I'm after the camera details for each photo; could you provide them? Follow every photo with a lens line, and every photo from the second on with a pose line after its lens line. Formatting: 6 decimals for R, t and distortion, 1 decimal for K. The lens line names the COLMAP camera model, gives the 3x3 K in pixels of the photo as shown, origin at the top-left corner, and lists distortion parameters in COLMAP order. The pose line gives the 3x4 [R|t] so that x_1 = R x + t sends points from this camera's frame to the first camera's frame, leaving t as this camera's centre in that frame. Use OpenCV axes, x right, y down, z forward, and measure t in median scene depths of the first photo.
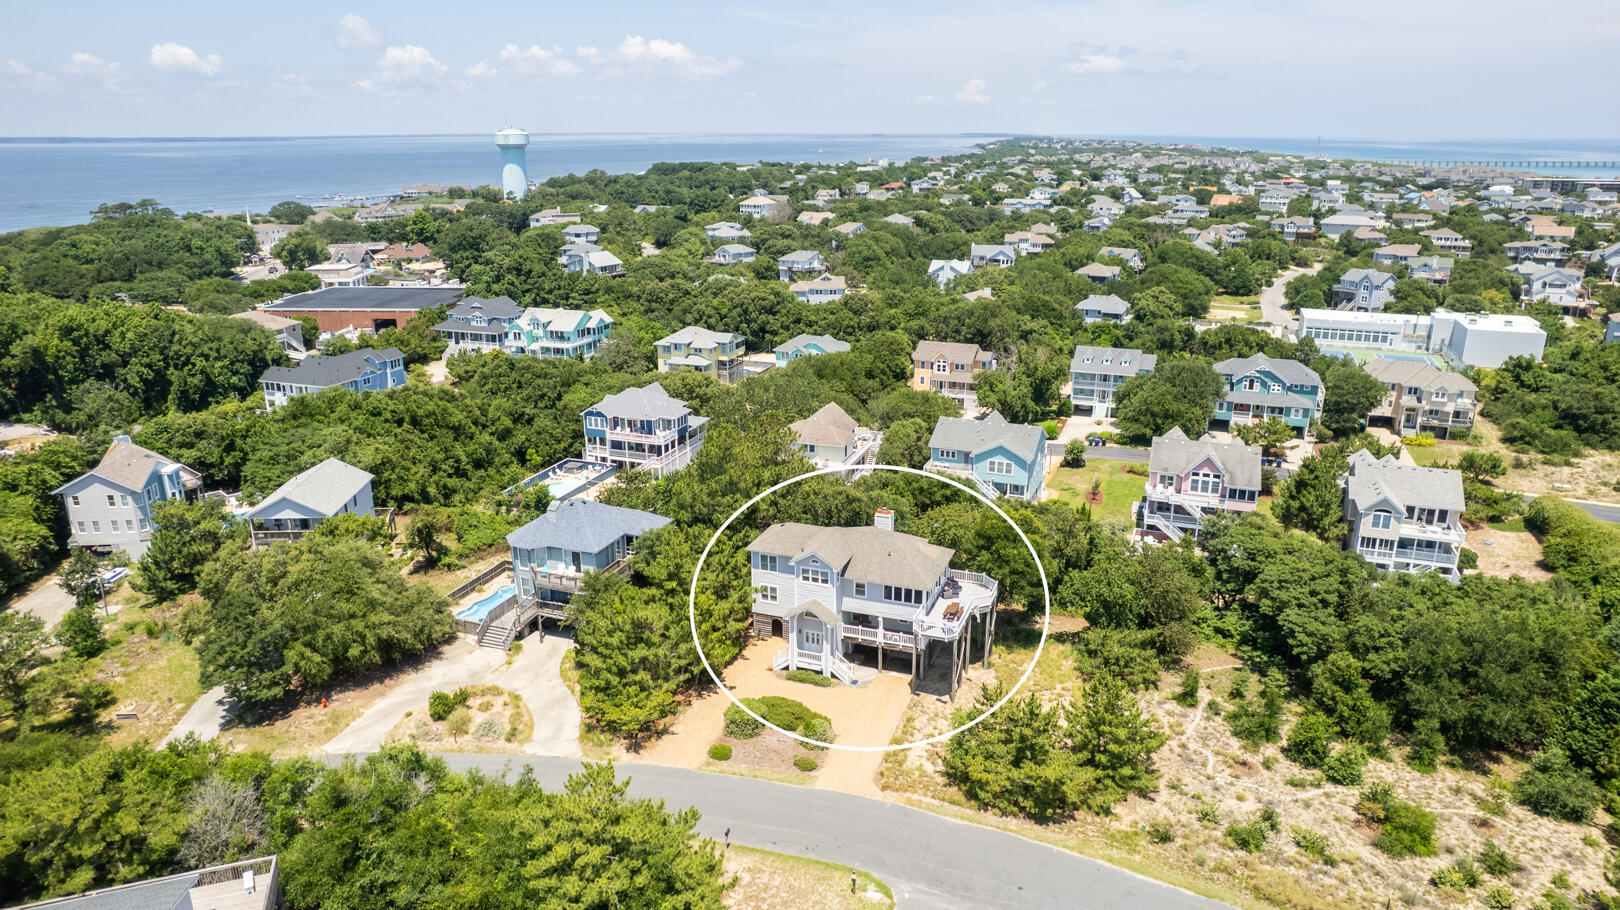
lens RADIAL K [[1043.4, 0, 813.5], [0, 1043.4, 454.9], [0, 0, 1]] dist [-0.047495, 0.031023]
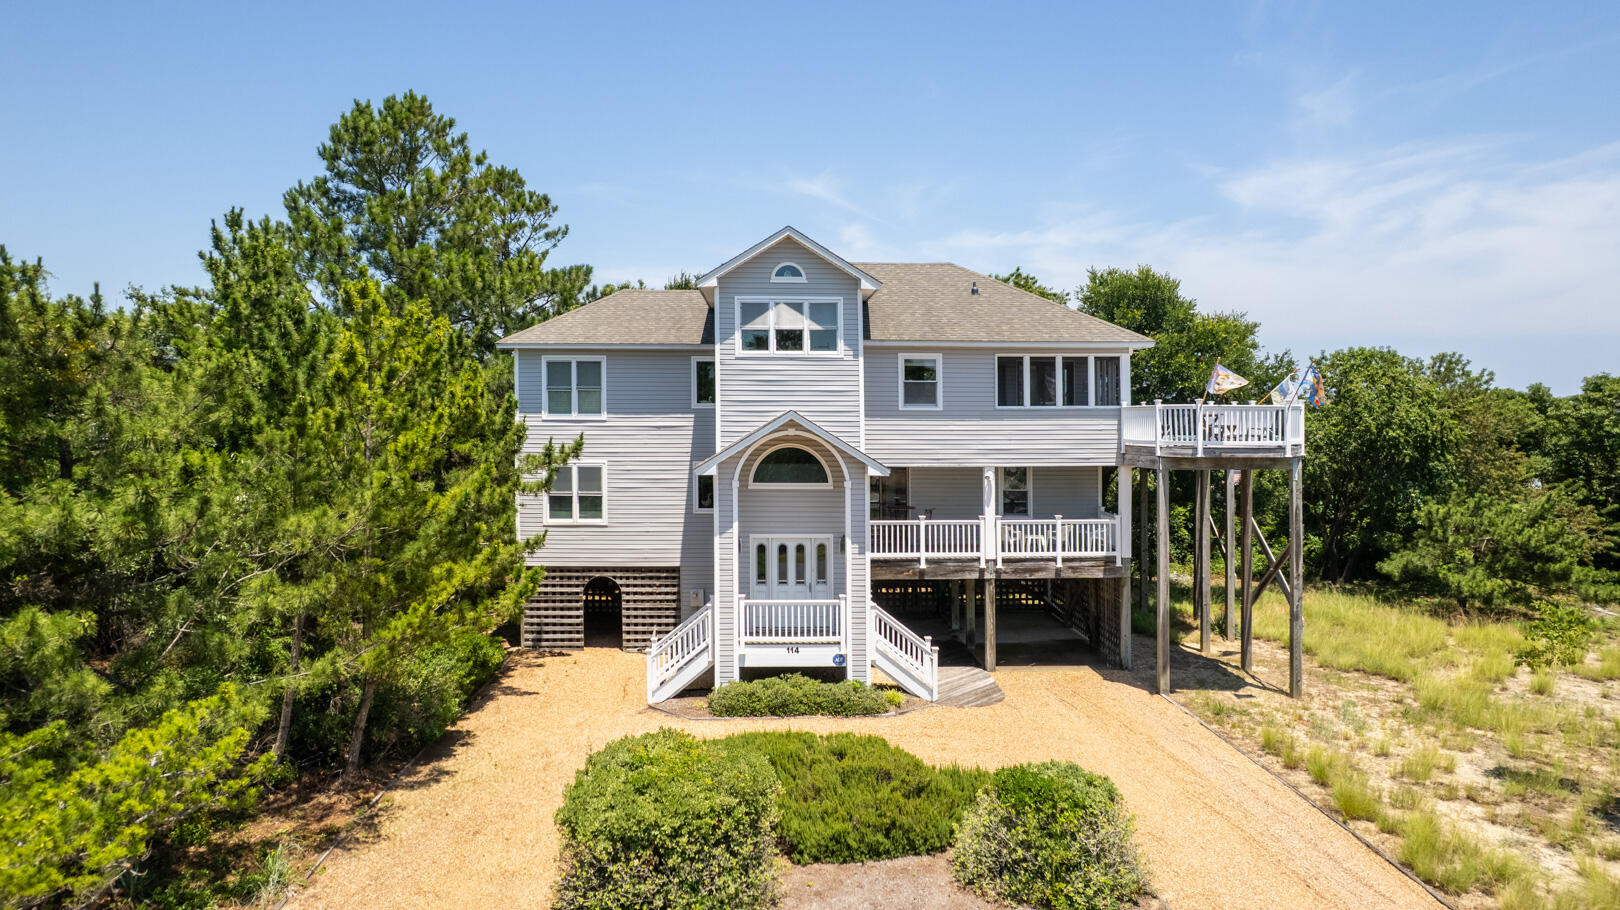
lens RADIAL K [[1043.4, 0, 800.5], [0, 1043.4, 403.1], [0, 0, 1]] dist [-0.047495, 0.031023]
pose [[0.928736, -0.009982, 0.370606, -0.093703], [0.124336, 0.950131, -0.285992, 0.198737], [-0.349270, 0.311691, 0.883663, 0.671204]]
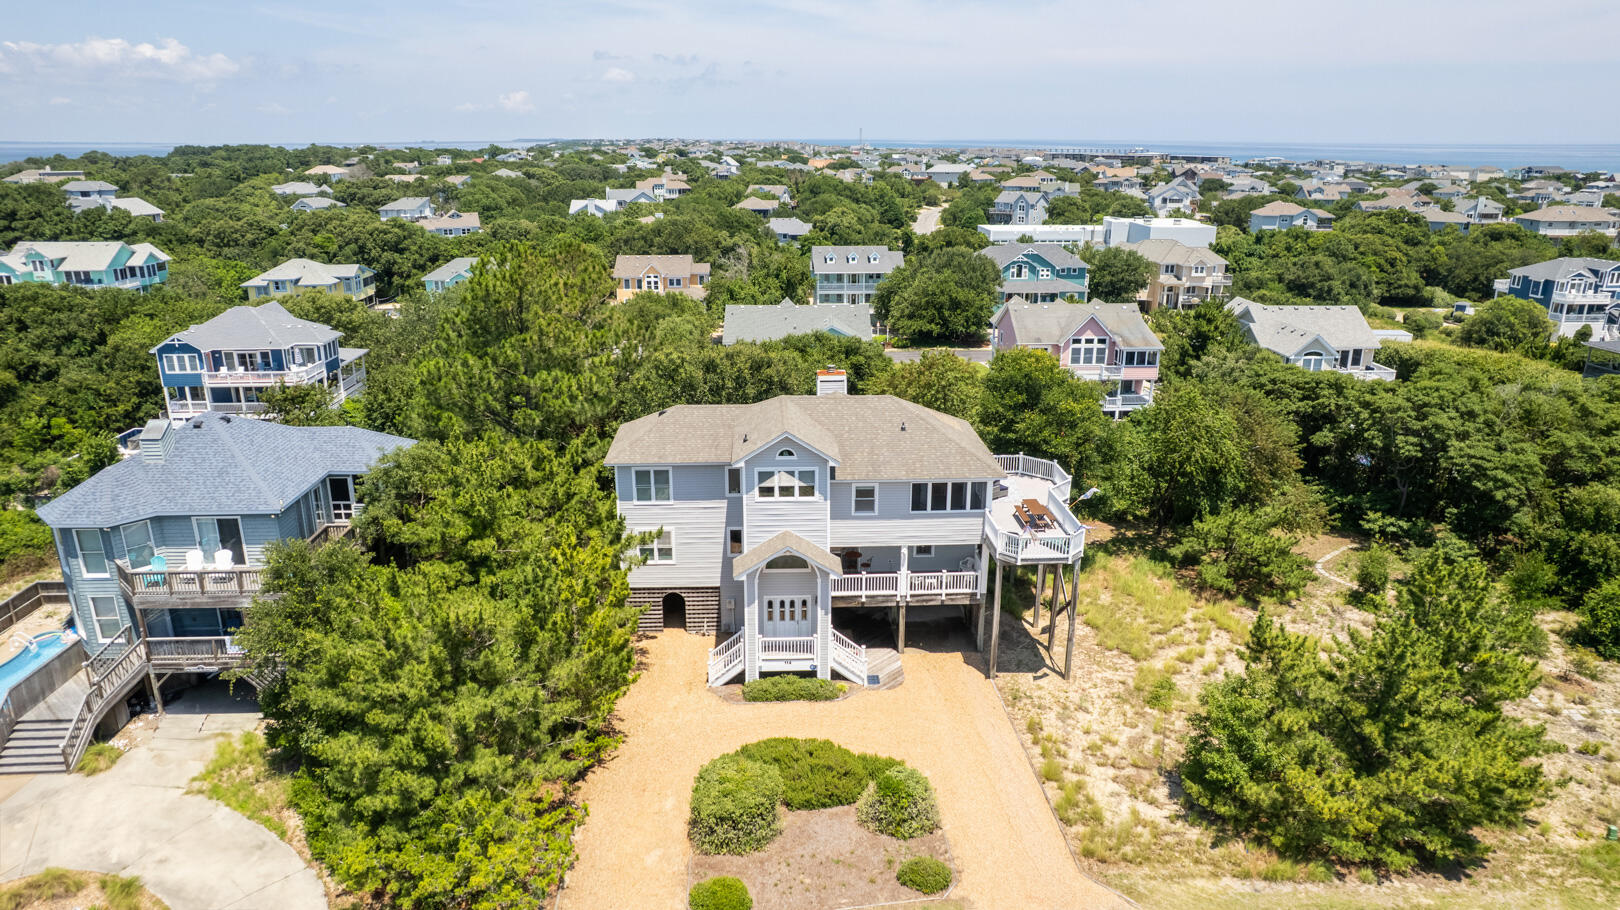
lens RADIAL K [[1043.4, 0, 809.0], [0, 1043.4, 457.7], [0, 0, 1]] dist [-0.047495, 0.031023]
pose [[0.923321, -0.119517, 0.364958, -0.151329], [0.117829, 0.992667, 0.026980, 0.082688], [-0.365506, 0.018092, 0.930633, 0.479527]]
